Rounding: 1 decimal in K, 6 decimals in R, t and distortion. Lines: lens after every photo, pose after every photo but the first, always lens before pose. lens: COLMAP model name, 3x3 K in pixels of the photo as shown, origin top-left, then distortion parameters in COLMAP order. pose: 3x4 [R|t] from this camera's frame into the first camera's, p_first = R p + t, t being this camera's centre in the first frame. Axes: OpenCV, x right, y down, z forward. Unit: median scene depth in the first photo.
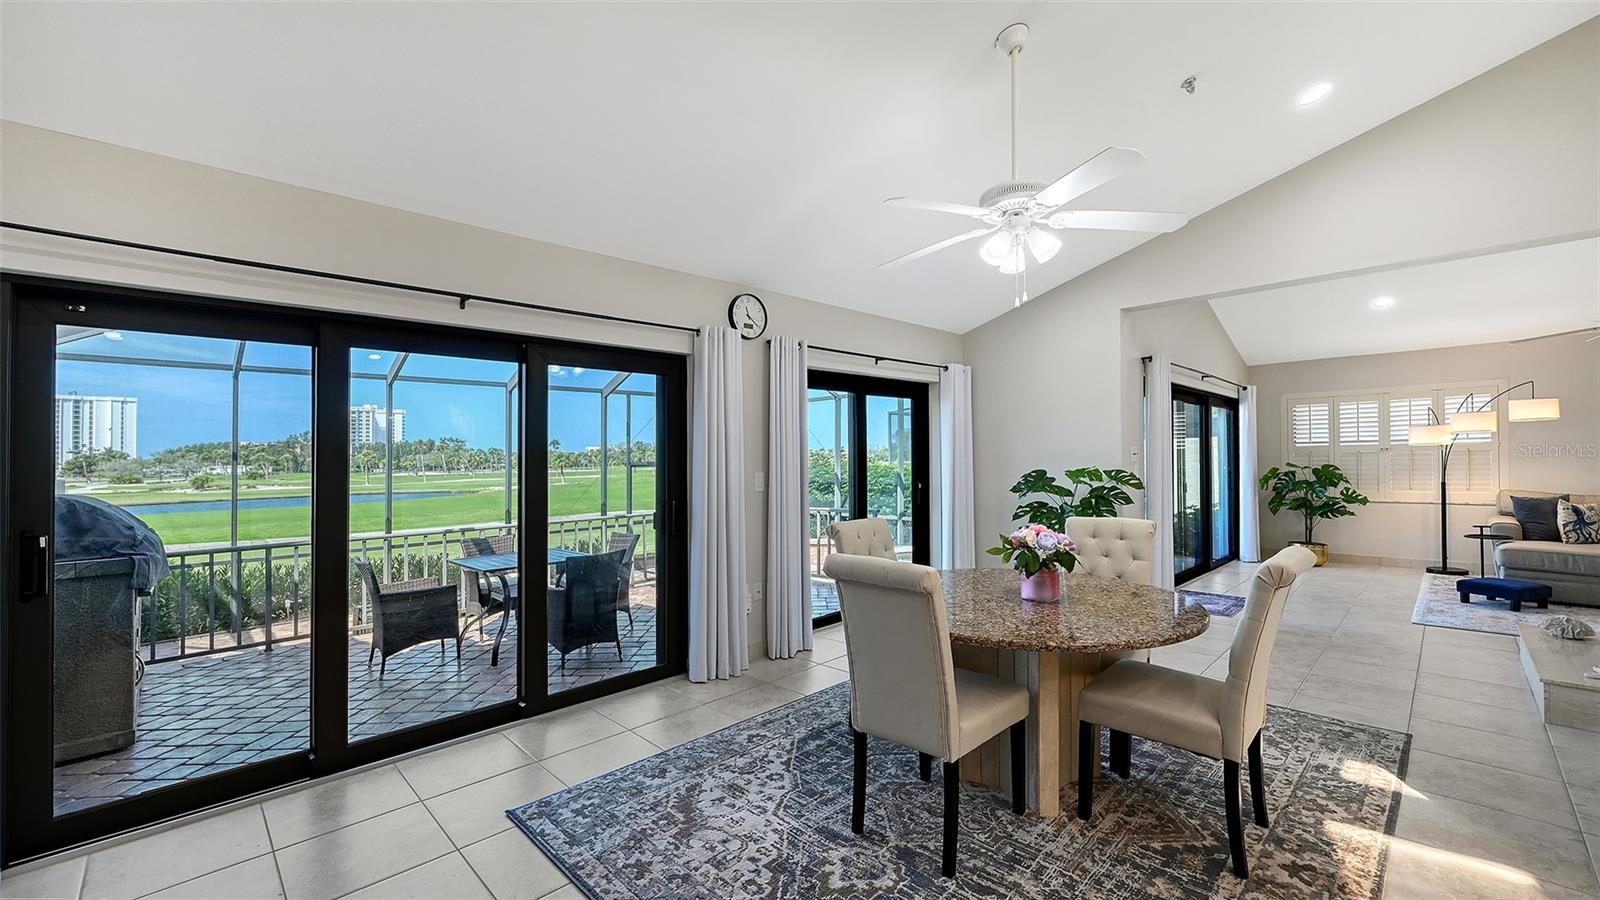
lens RADIAL K [[639.1, 0, 806.4], [0, 639.1, 452.3], [0, 0, 1]] dist [-0.001423, -0.000287]
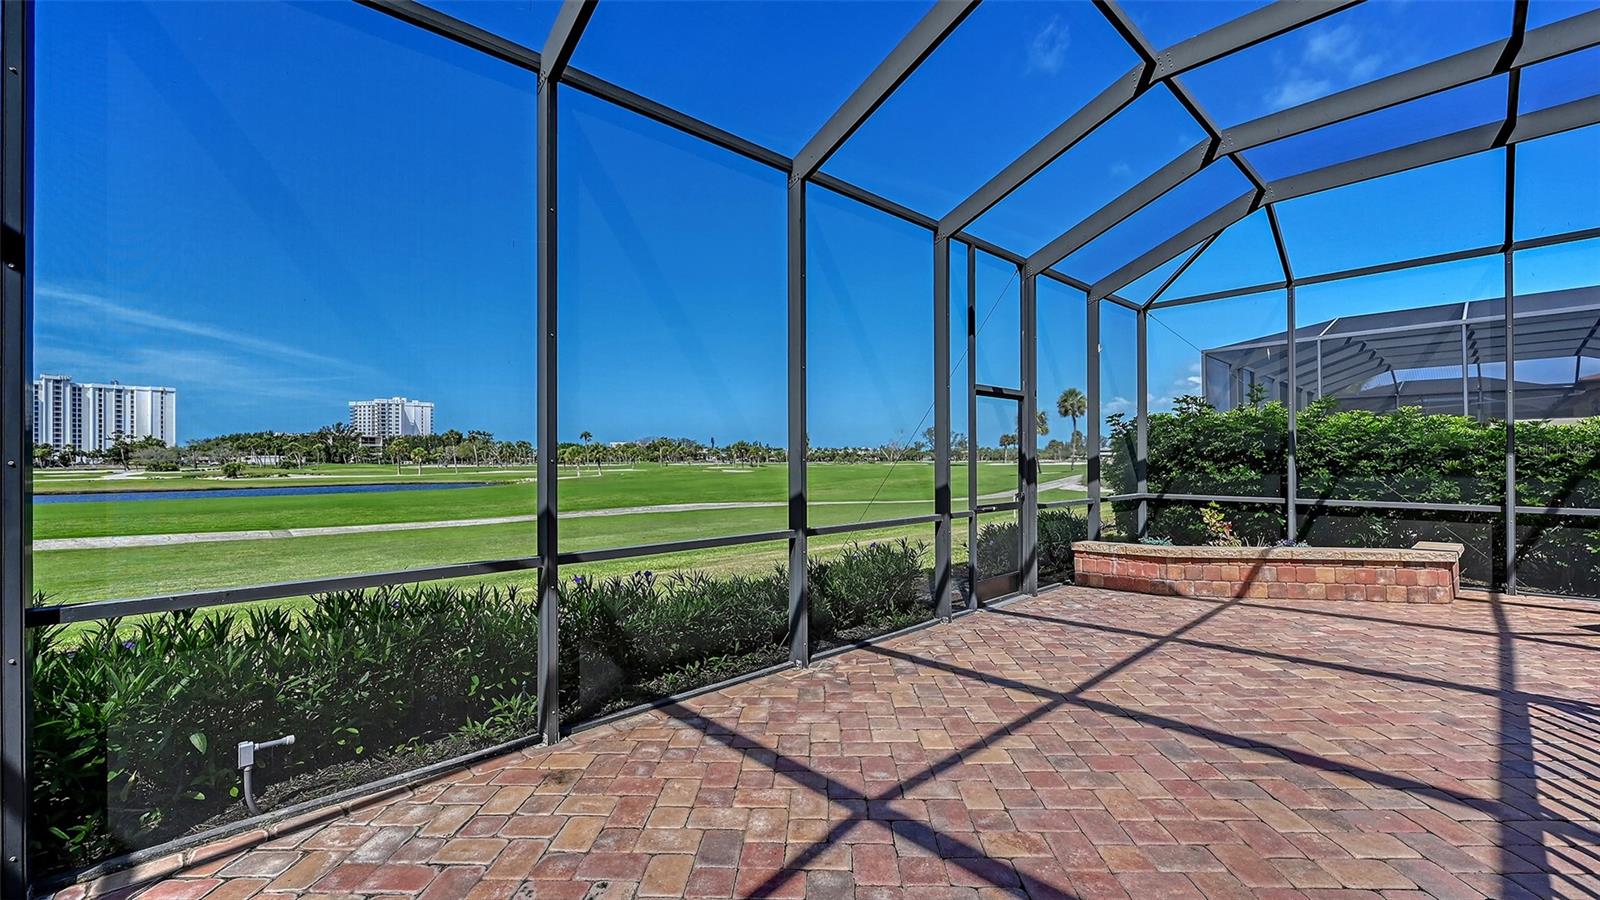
lens RADIAL K [[636.8, 0, 804.3], [0, 636.8, 464.1], [0, 0, 1]] dist [-0.000612, -0.000169]
pose [[0.999383, 0.013092, -0.032588, -0.464600], [-0.012400, 0.999695, 0.021357, 0.080298], [0.032858, -0.020940, 0.999241, 0.613733]]
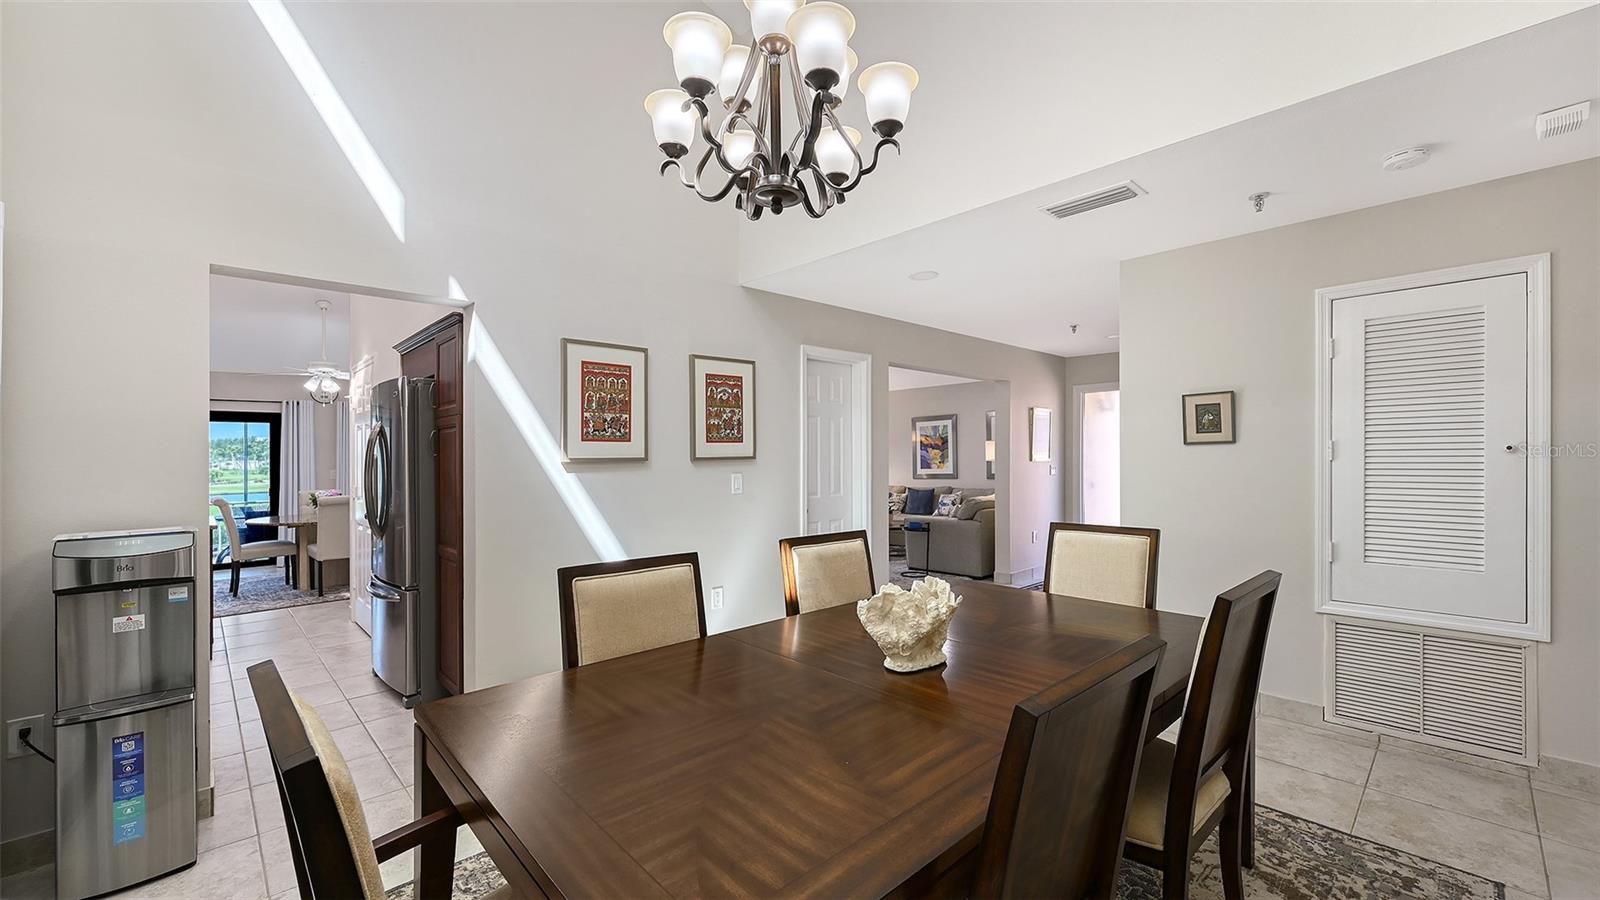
lens RADIAL K [[635.6, 0, 803.7], [0, 635.6, 457.5], [0, 0, 1]] dist [-0.000472, -0.000374]
pose [[0.999813, 0.007966, -0.017618, 0.610404], [-0.007812, 0.999931, 0.008806, -0.015328], [0.017687, -0.008667, 0.999806, -0.409632]]
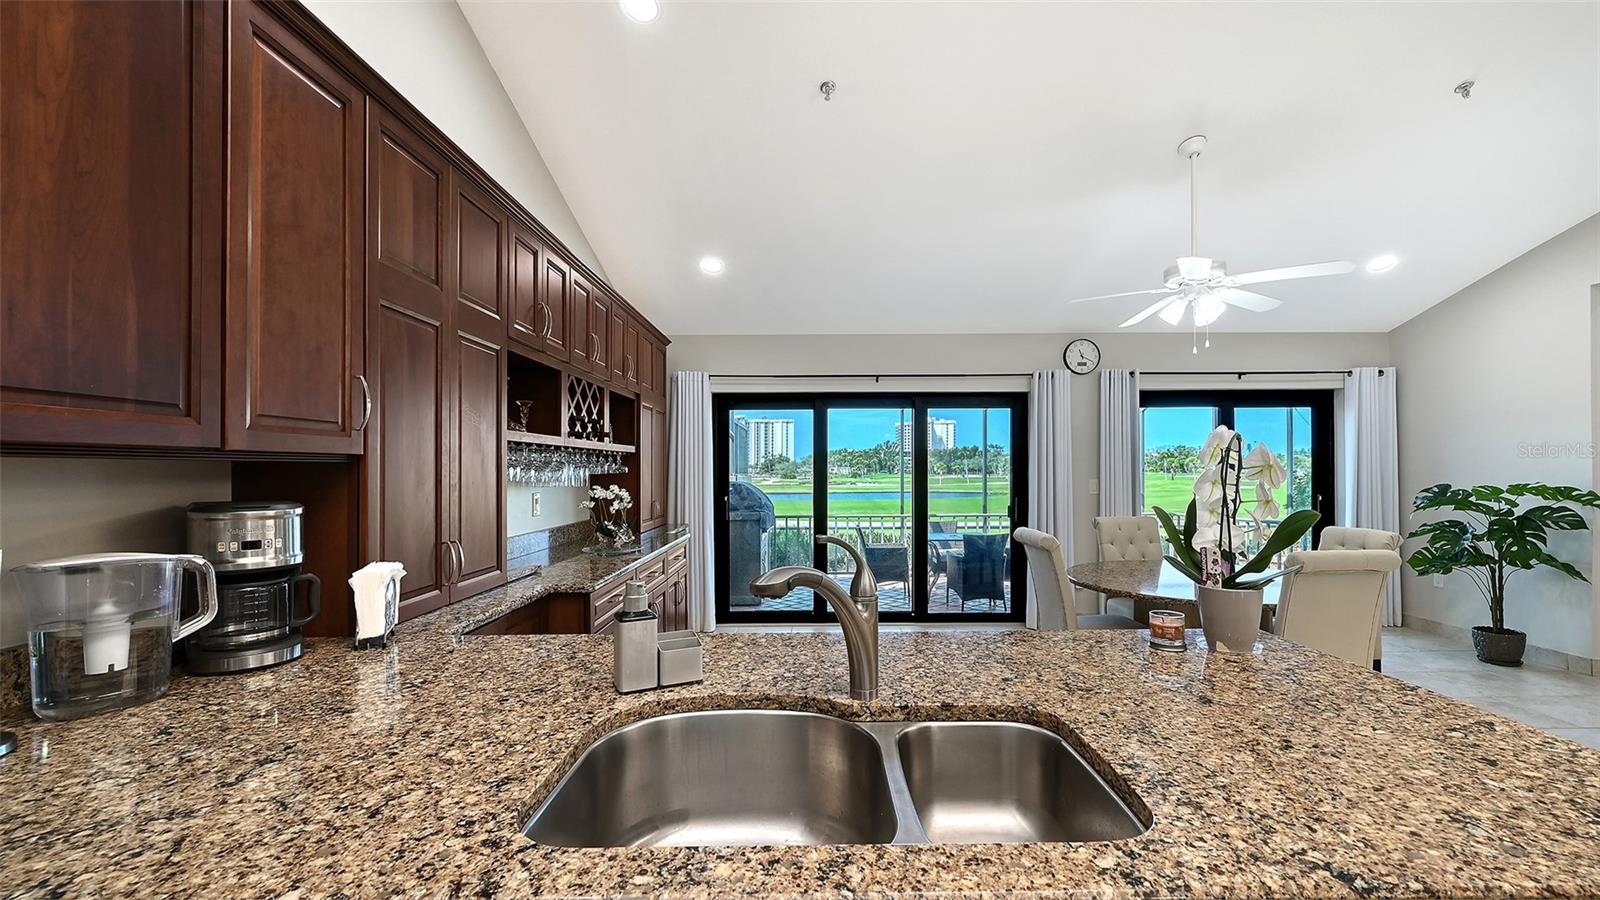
lens RADIAL K [[645.3, 0, 818.9], [0, 645.3, 466.0], [0, 0, 1]] dist [-0.000954, -0.000082]
pose [[0.716822, 0.009818, -0.697188, 0.181308], [-0.000413, 0.999907, 0.013657, -0.004716], [0.697257, -0.009502, 0.716759, -0.122146]]
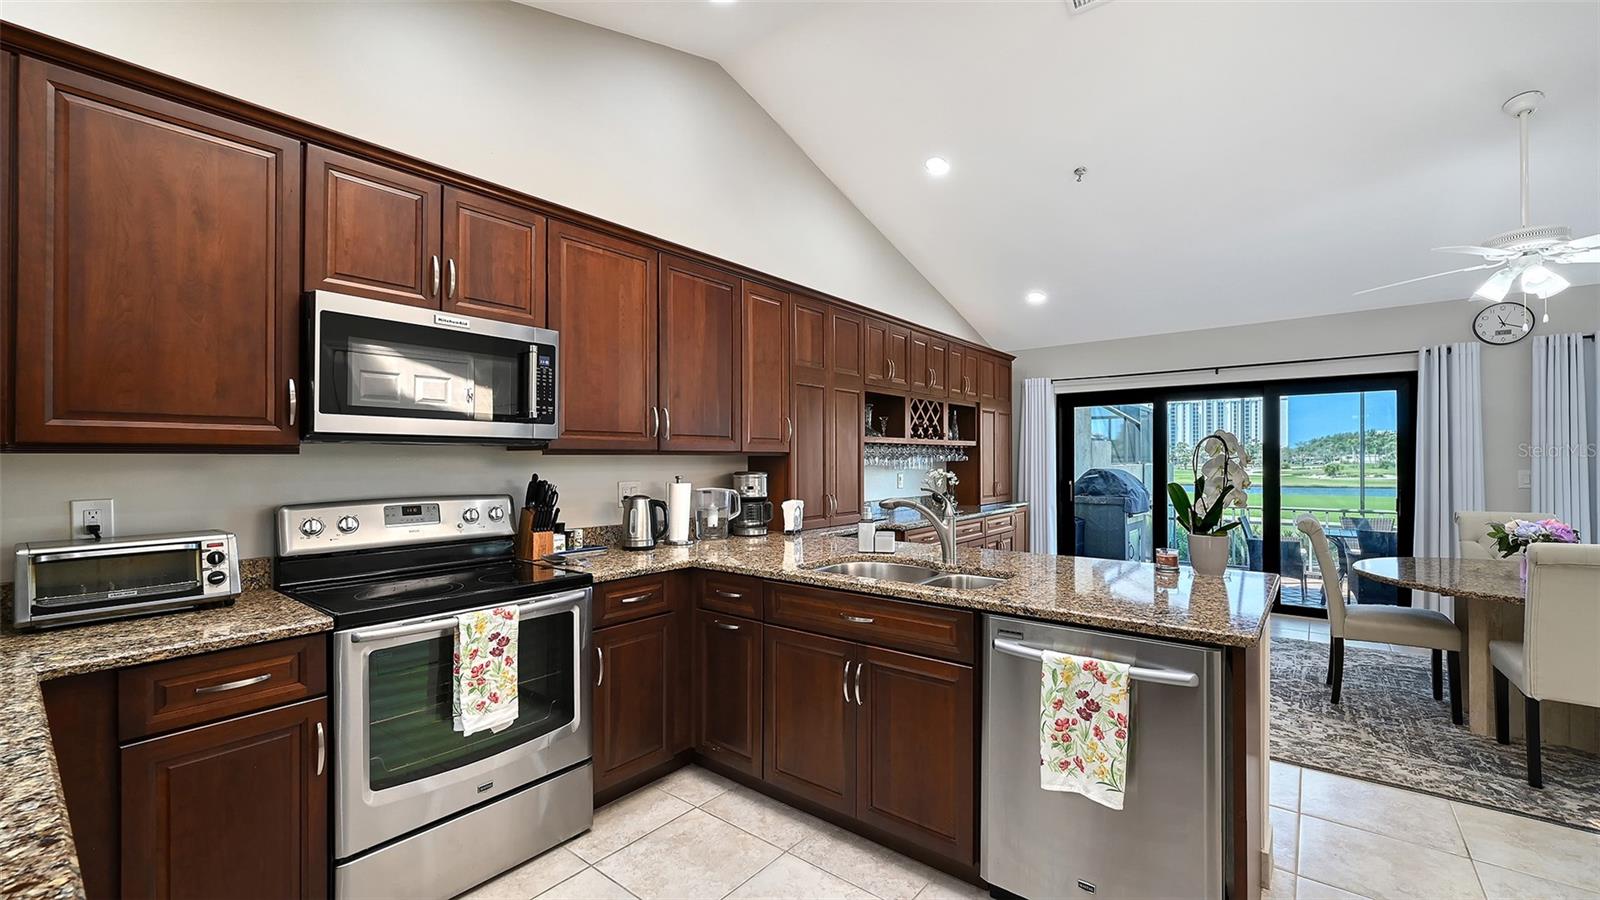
lens RADIAL K [[642.1, 0, 818.0], [0, 642.1, 454.9], [0, 0, 1]] dist [0.001723, 0.000148]
pose [[0.126489, 0.009283, -0.991925, 0.349562], [0.012056, 0.999868, 0.010895, -0.007536], [0.991895, -0.013337, 0.126361, -0.116044]]
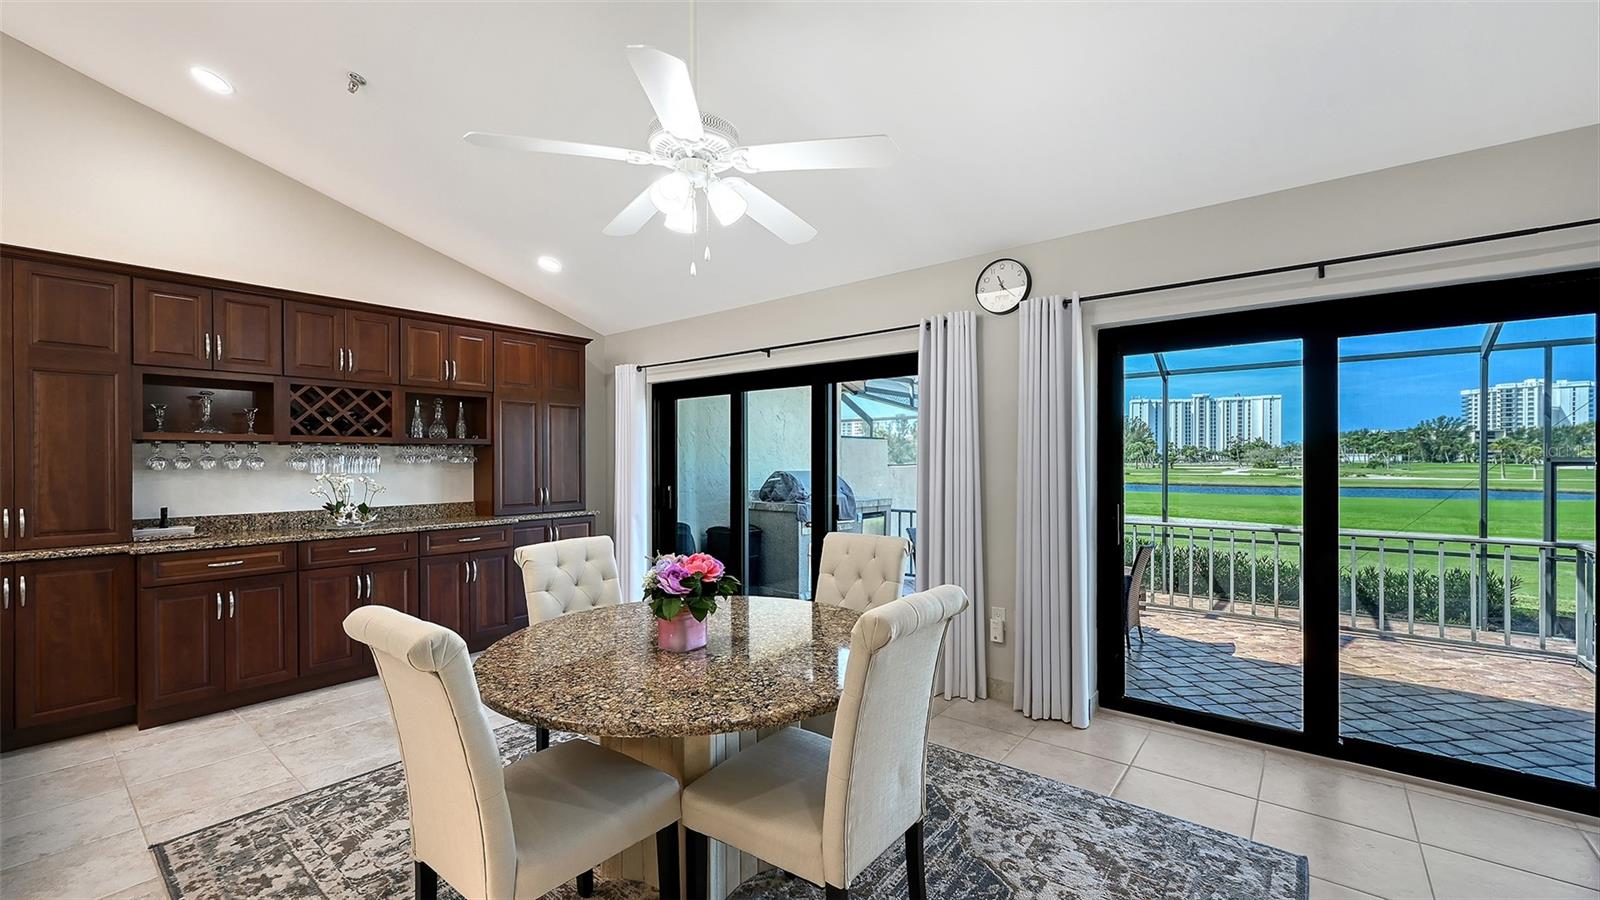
lens RADIAL K [[635.6, 0, 803.7], [0, 635.6, 457.5], [0, 0, 1]] dist [-0.000472, -0.000374]
pose [[0.110252, 0.014806, -0.993793, 0.295427], [0.011865, 0.999798, 0.016212, -0.003253], [0.993833, -0.013579, 0.110054, 0.271936]]
